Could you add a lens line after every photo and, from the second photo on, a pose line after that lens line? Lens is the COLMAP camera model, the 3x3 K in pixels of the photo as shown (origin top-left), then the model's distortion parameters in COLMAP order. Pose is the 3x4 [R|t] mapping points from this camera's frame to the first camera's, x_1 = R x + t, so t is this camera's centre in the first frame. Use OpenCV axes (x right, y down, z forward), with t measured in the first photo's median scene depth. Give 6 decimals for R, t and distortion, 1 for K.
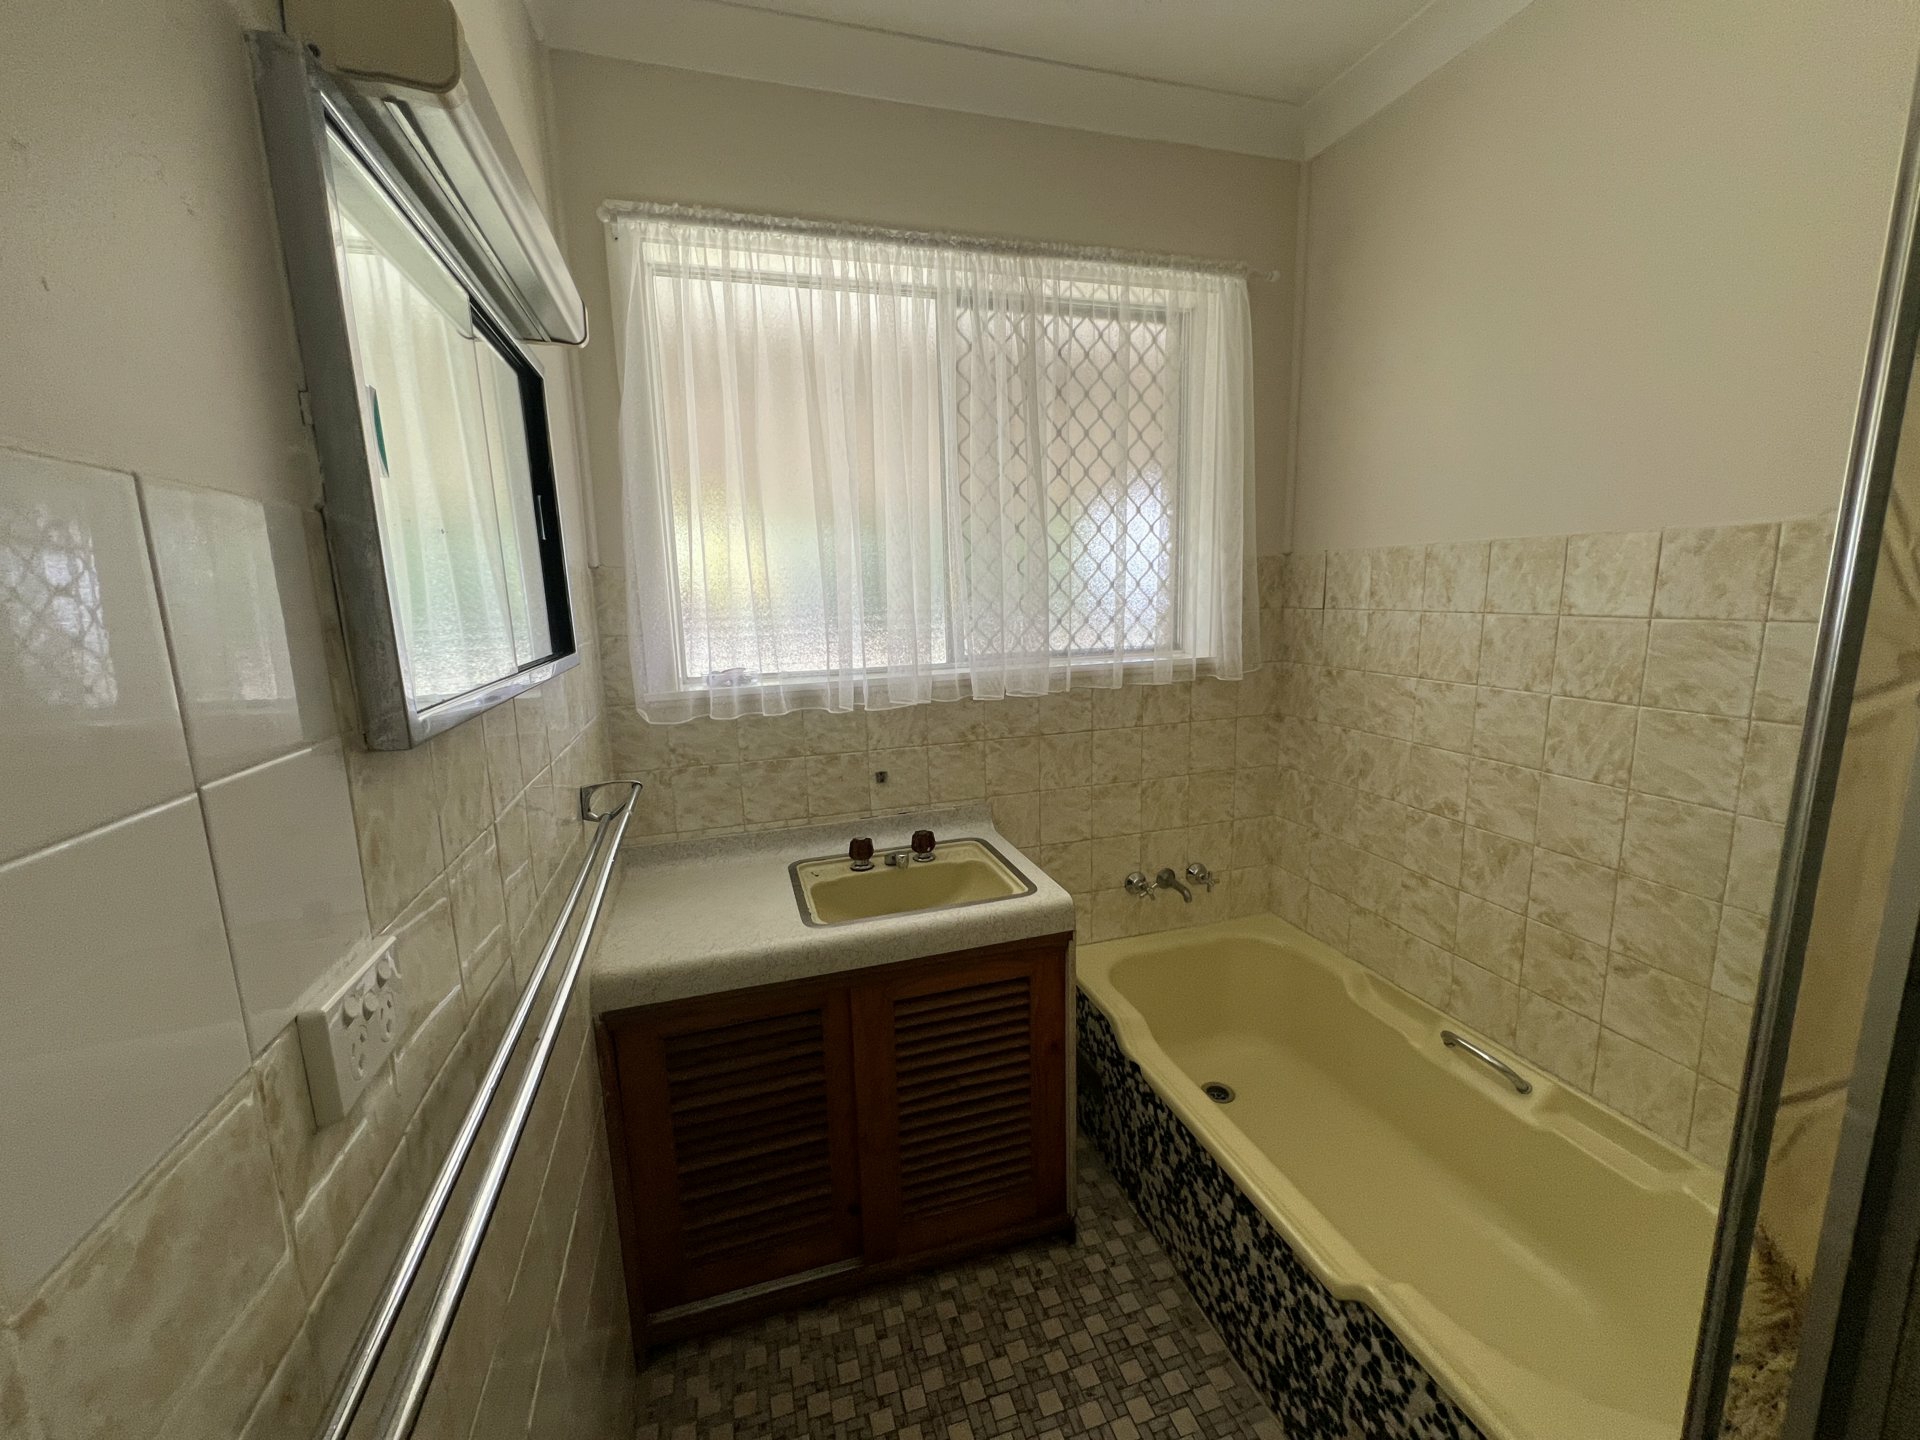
lens RADIAL K [[768.0, 0, 960.0], [0, 768.0, 720.3], [0, 0, 1]] dist [0.001687, -0.000182]
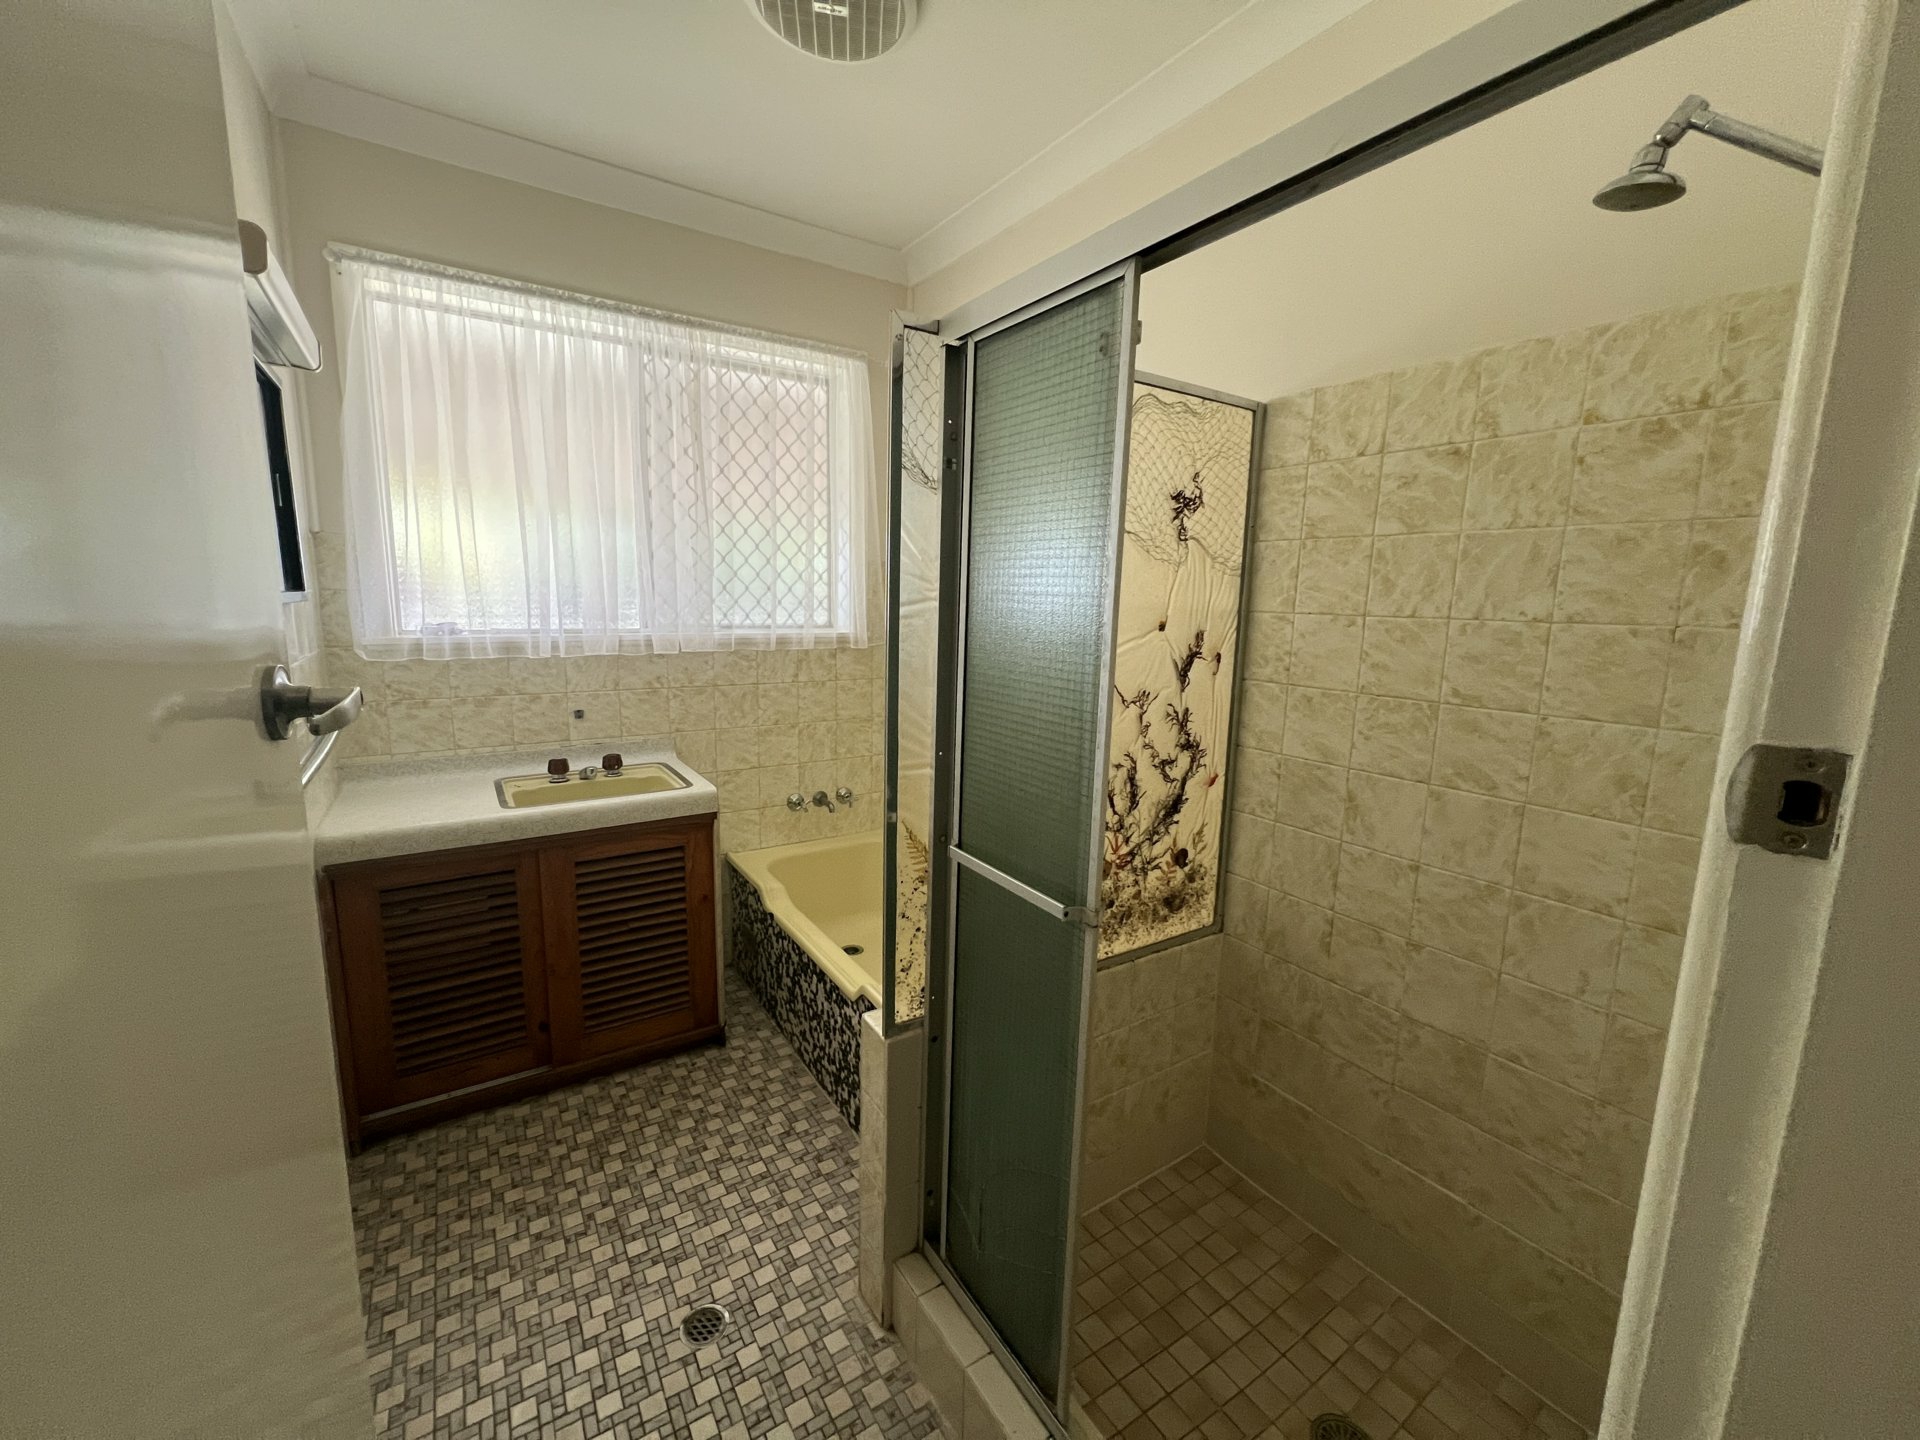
lens RADIAL K [[768.0, 0, 954.3], [0, 768.0, 719.3], [0, 0, 1]] dist [0.001687, -0.000182]
pose [[0.960495, 0.003821, 0.278270, 0.156942], [-0.000491, 0.999927, -0.012037, 0.108726], [-0.278296, 0.011424, 0.960427, -0.439545]]
